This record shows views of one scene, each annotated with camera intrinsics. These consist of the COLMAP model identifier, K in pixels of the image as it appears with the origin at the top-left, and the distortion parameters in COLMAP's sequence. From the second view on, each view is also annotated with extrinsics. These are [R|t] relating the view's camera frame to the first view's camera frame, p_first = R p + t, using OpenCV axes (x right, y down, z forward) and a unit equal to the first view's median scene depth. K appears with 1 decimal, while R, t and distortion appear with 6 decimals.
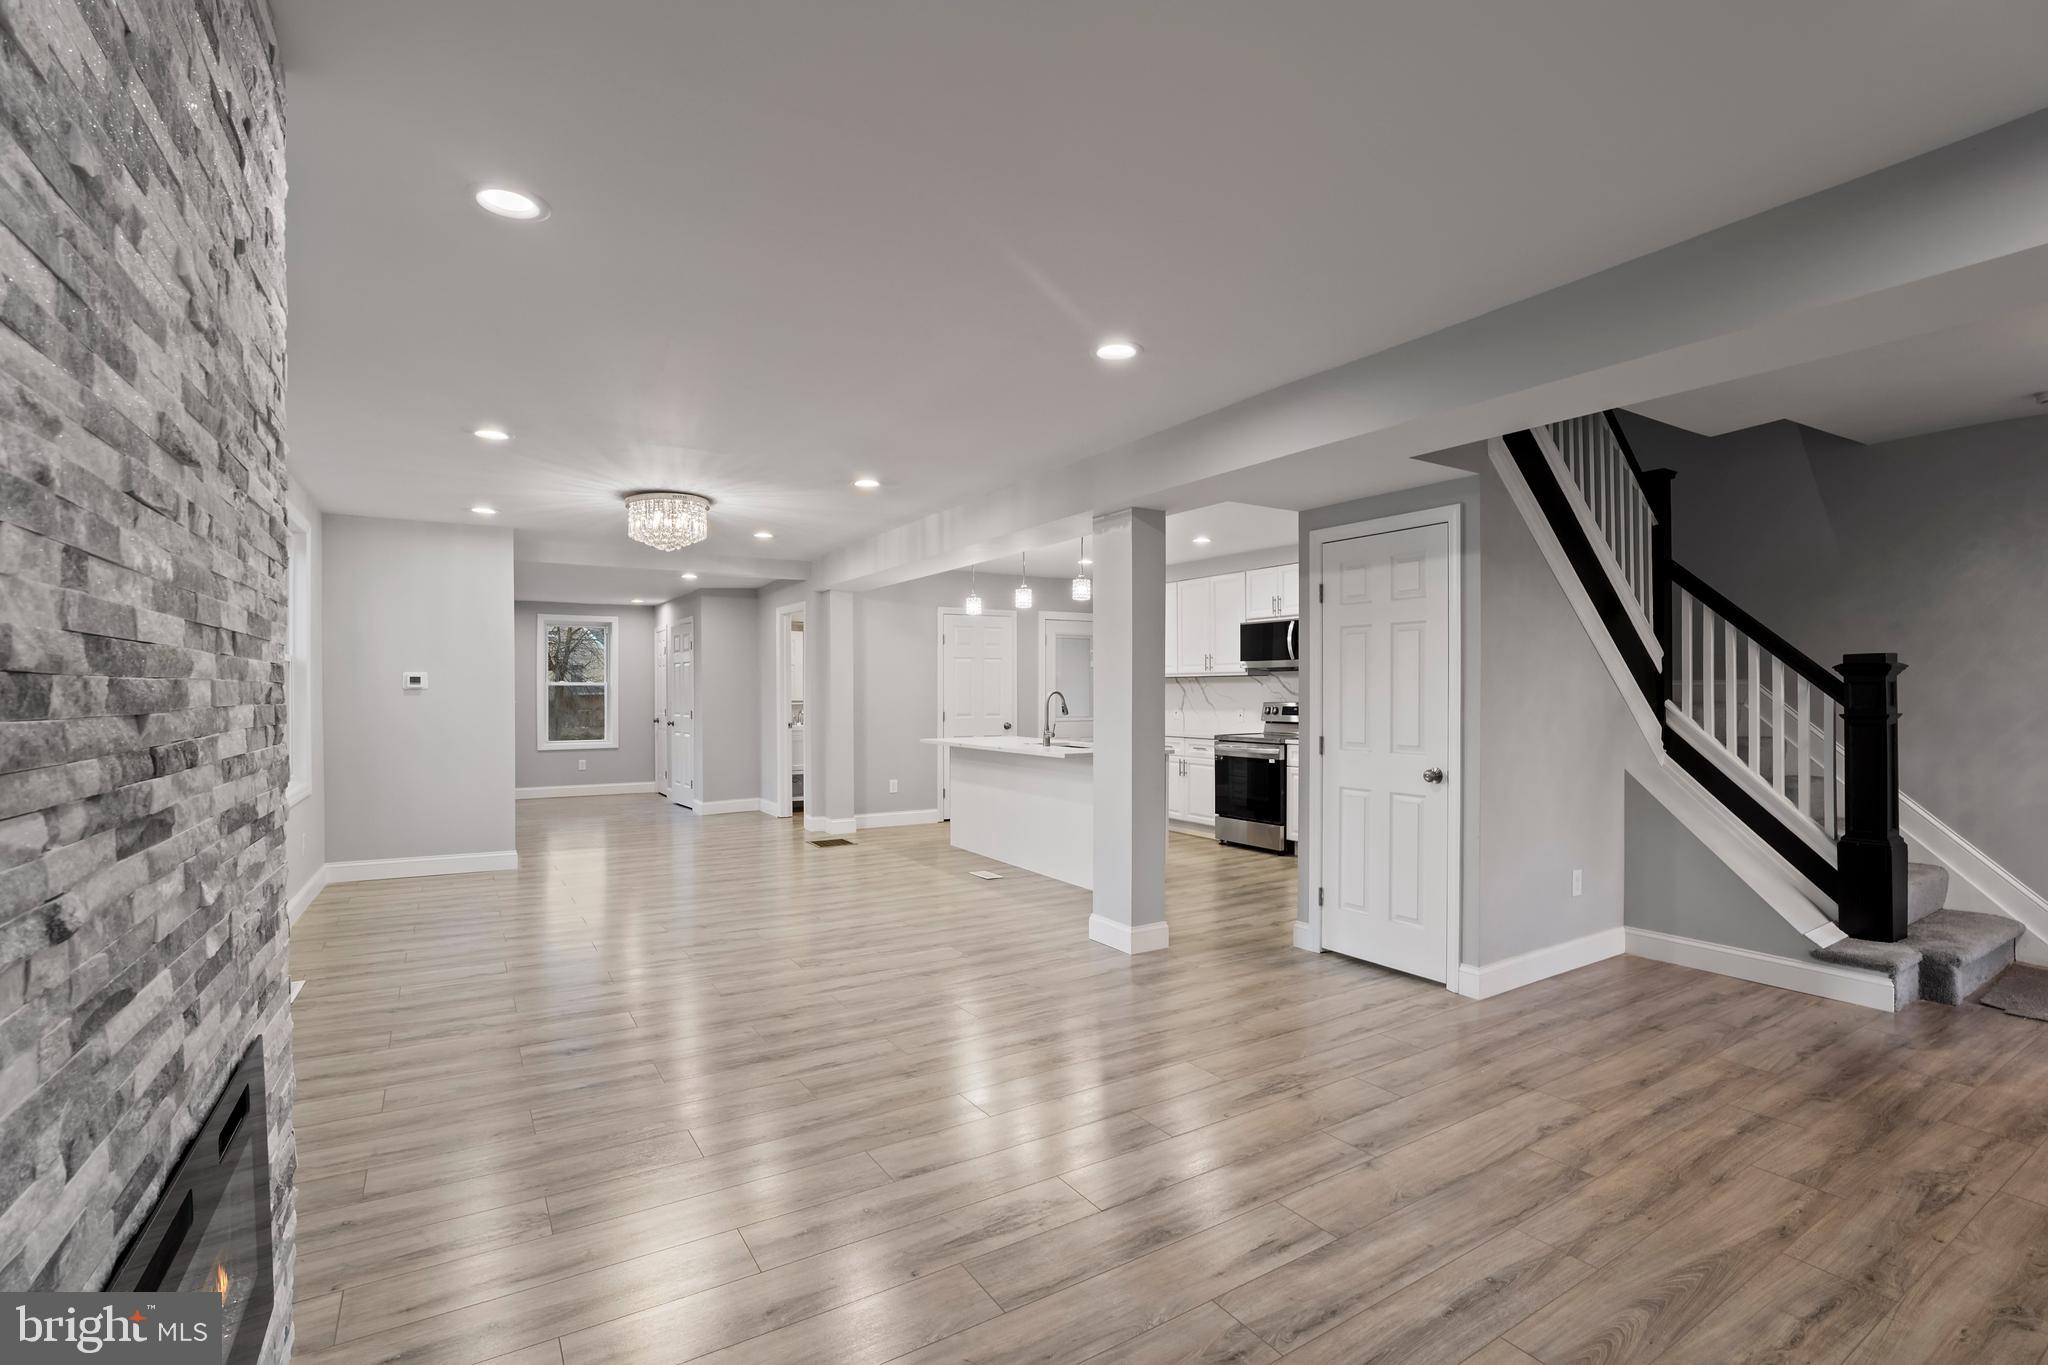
lens RADIAL K [[935.4, 0, 1038.1], [0, 935.4, 694.3], [0, 0, 1]] dist [-0.037094, 0.012711]
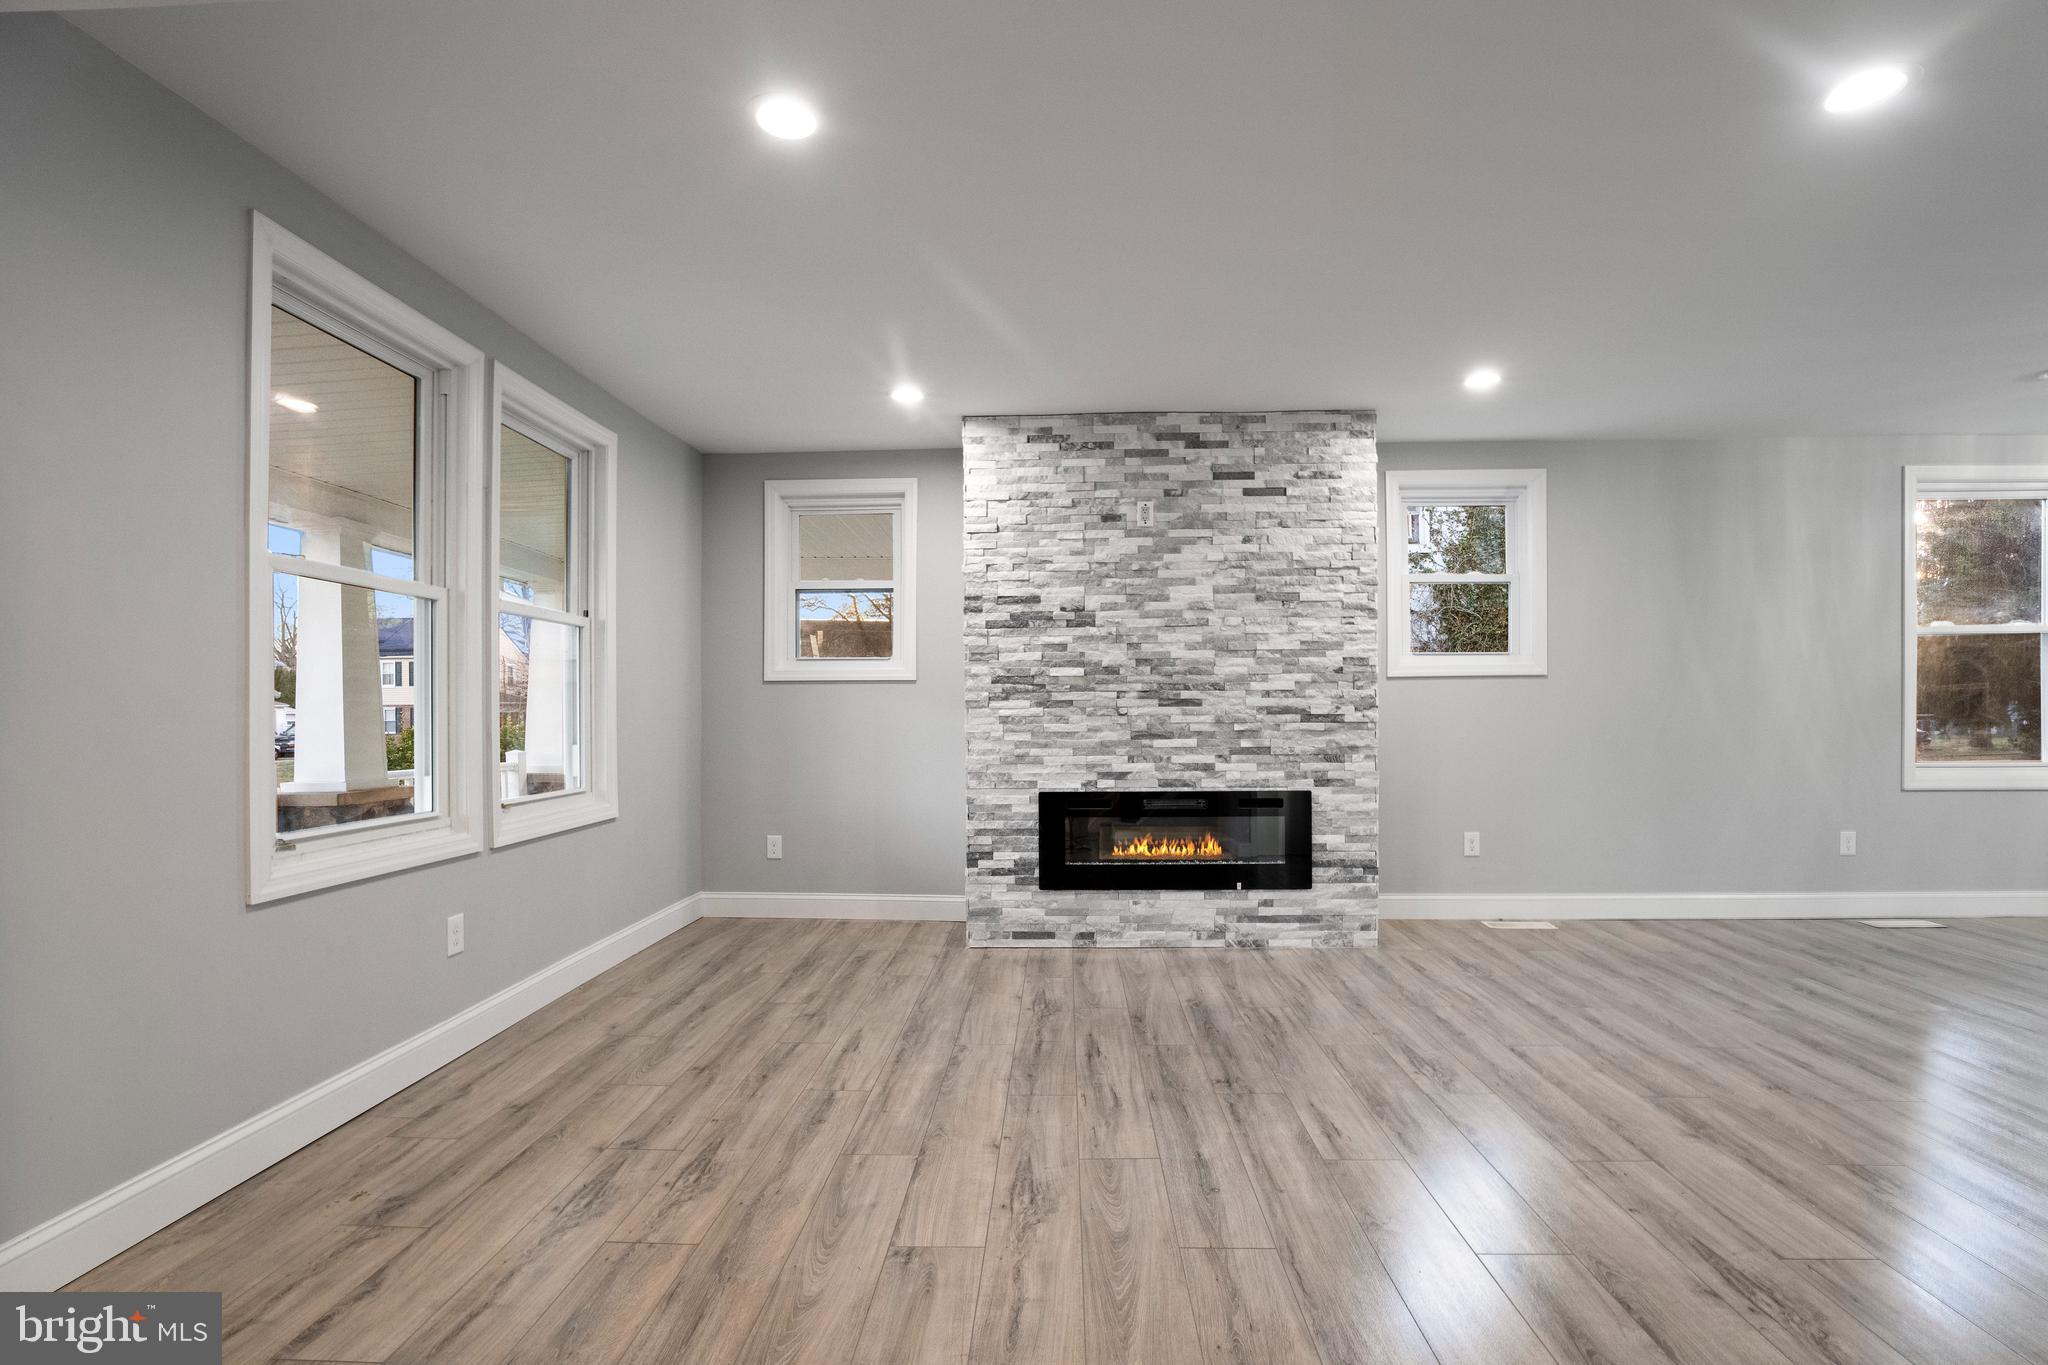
lens RADIAL K [[946.3, 0, 1036.1], [0, 946.3, 713.8], [0, 0, 1]] dist [-0.076759, 0.060987]
pose [[-0.563141, 0.011417, -0.826282, 0.552674], [0.005757, 0.999934, 0.009893, 0.028052], [0.826341, 0.000814, -0.563170, 0.530939]]
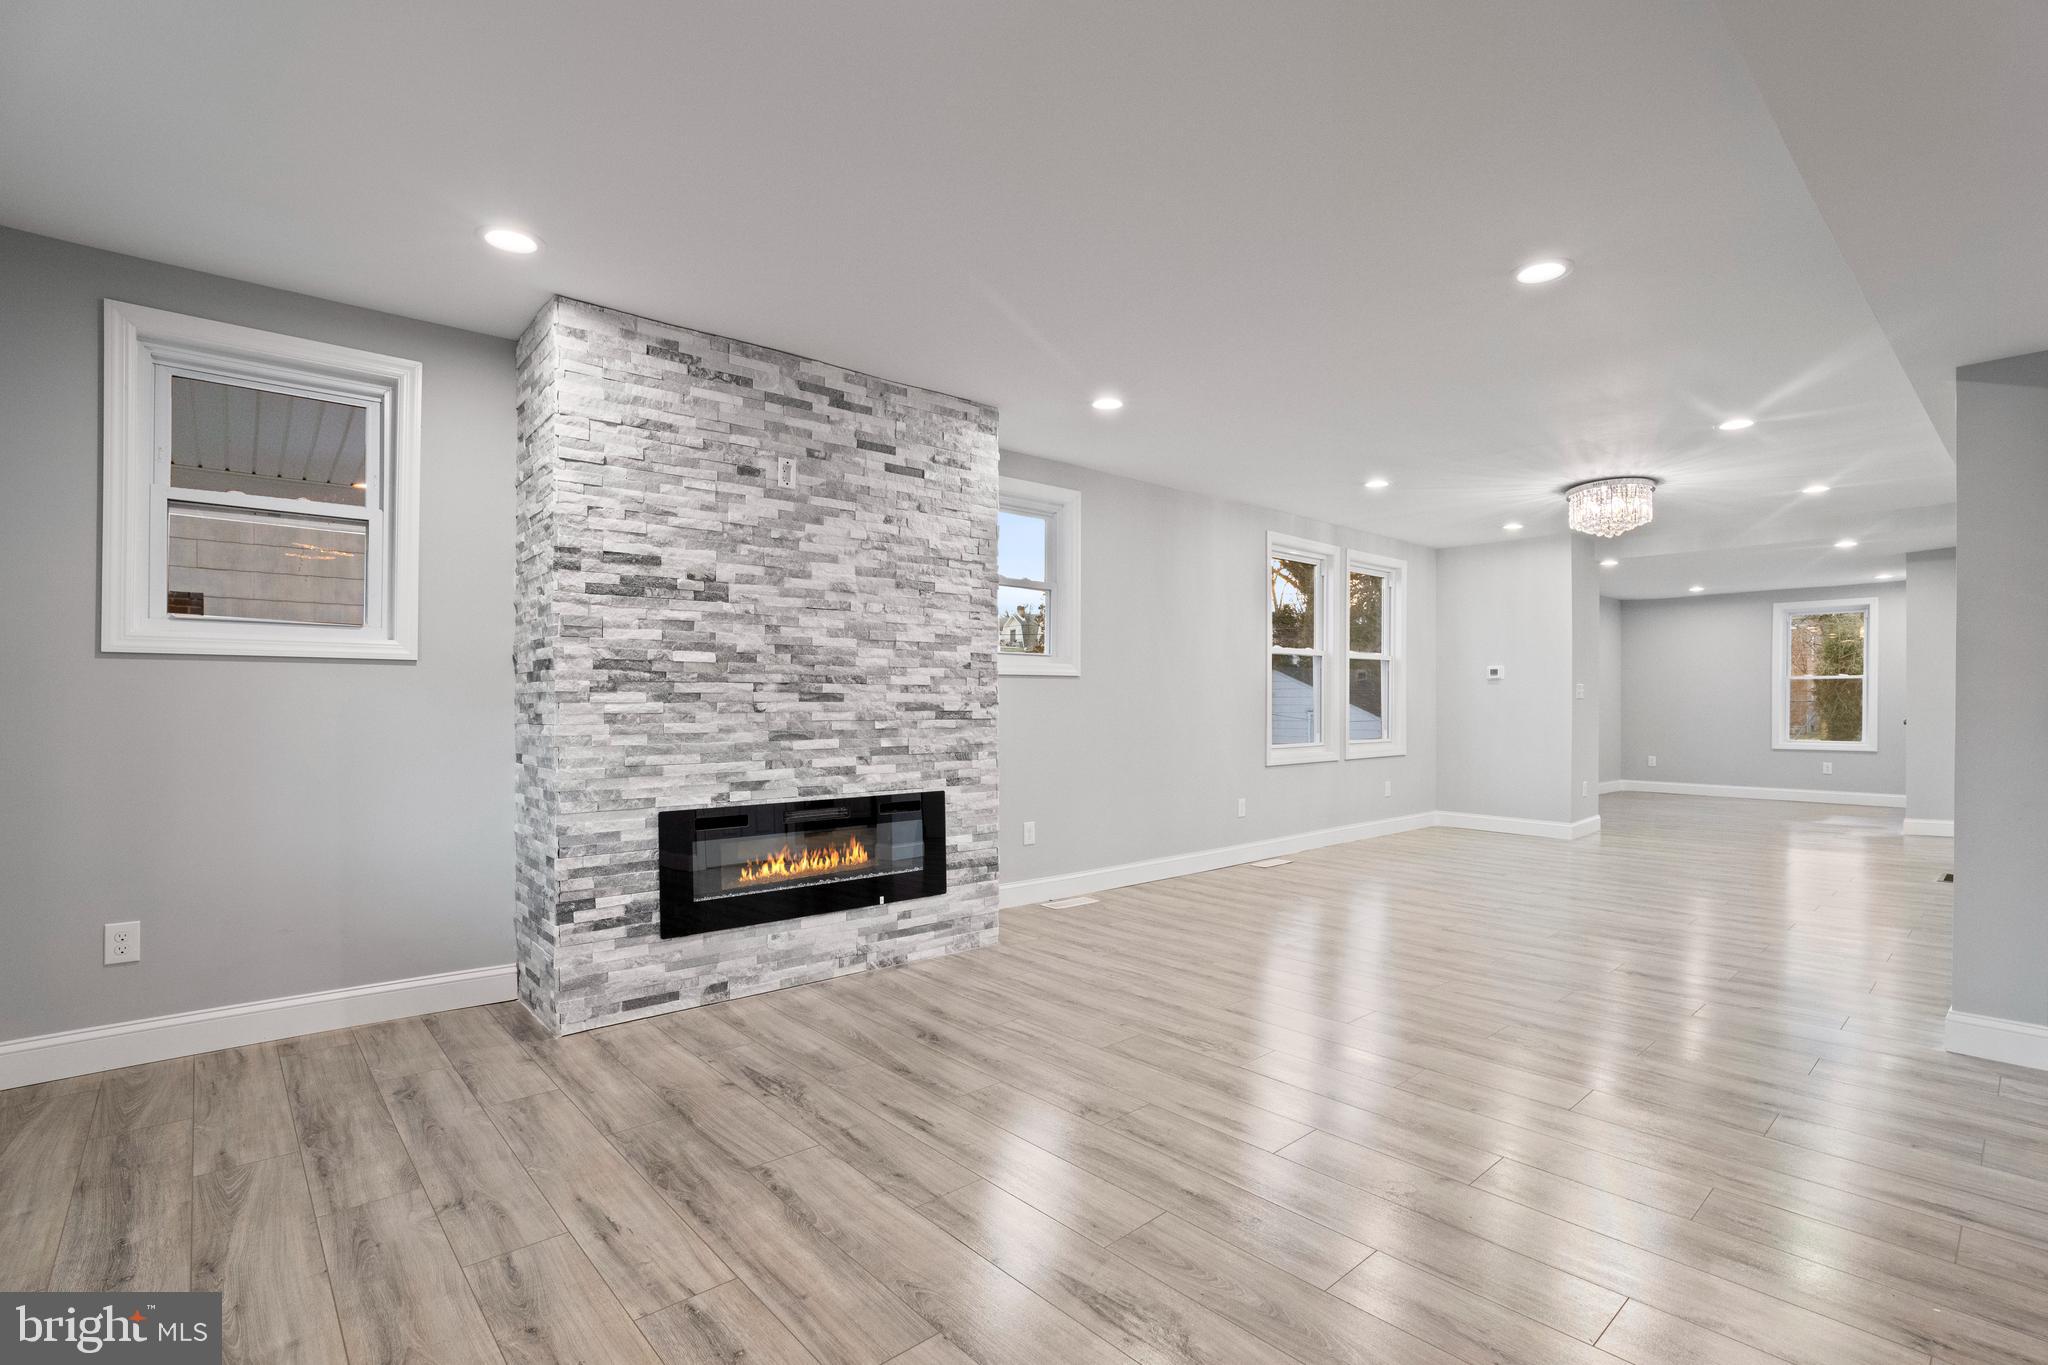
lens RADIAL K [[947.3, 0, 1038.4], [0, 947.3, 704.9], [0, 0, 1]] dist [-0.057115, 0.028108]
pose [[0.170309, 0.004199, -0.985382, 0.532651], [-0.002428, 0.999990, 0.003842, 0.029676], [0.985388, 0.001738, 0.170318, 0.219880]]
